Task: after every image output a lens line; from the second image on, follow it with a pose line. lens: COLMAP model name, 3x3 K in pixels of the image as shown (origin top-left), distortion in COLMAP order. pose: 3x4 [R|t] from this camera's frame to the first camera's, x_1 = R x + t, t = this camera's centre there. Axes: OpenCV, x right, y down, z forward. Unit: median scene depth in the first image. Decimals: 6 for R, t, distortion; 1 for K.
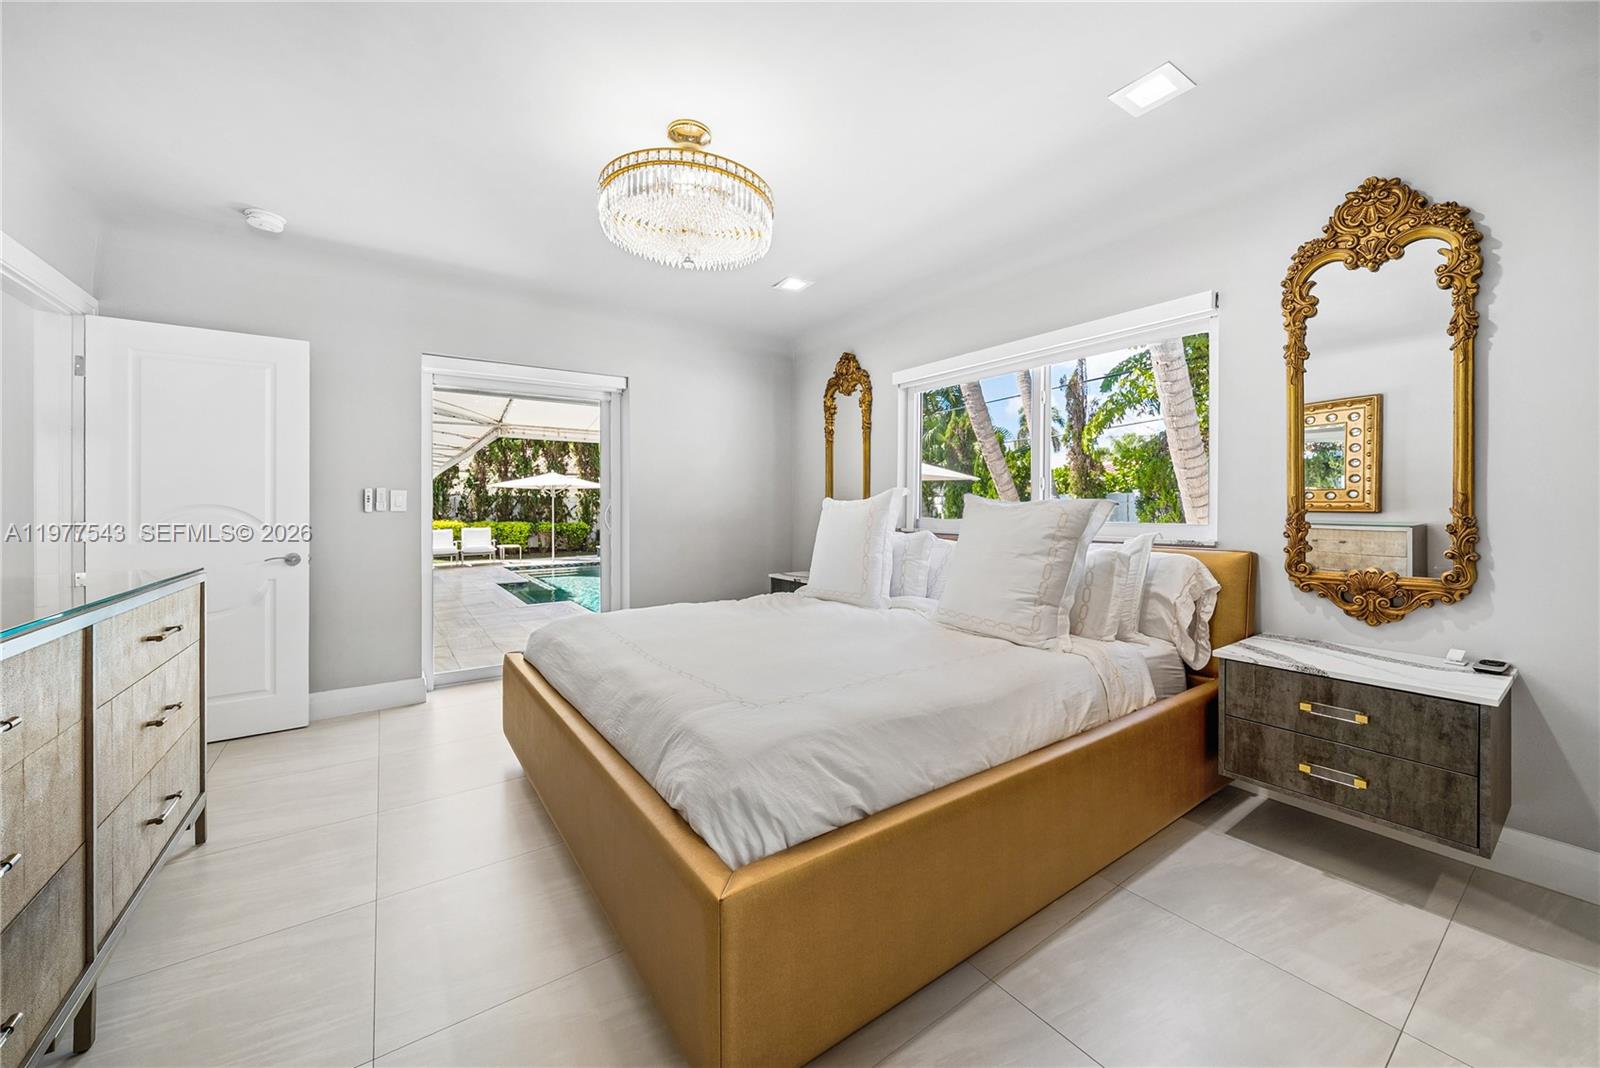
lens RADIAL K [[600.9, 0, 811.3], [0, 600.9, 523.8], [0, 0, 1]] dist [-0.001426, -0.000082]
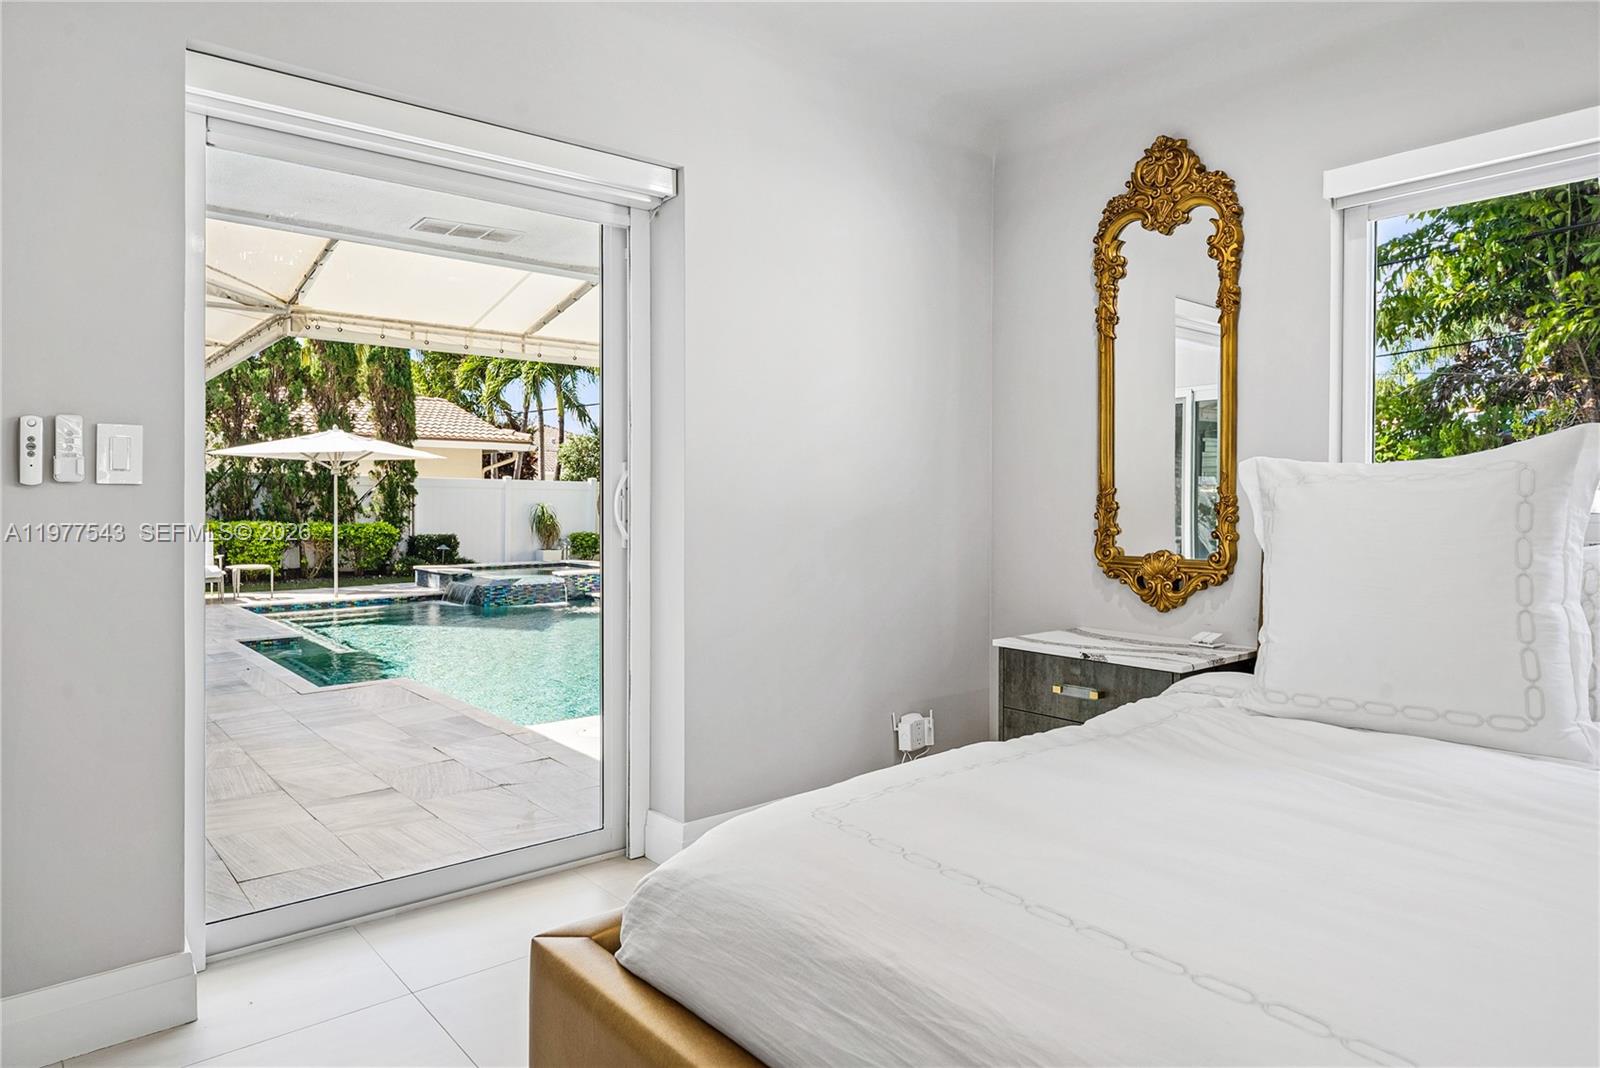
lens RADIAL K [[960.3, 0, 792.0], [0, 960.3, 520.2], [0, 0, 1]] dist [-0.001861, 0.000758]
pose [[0.996468, 0.002891, 0.083928, -0.097492], [-0.002277, 0.999970, -0.007411, 0.001207], [-0.083947, 0.007194, 0.996444, 0.115791]]
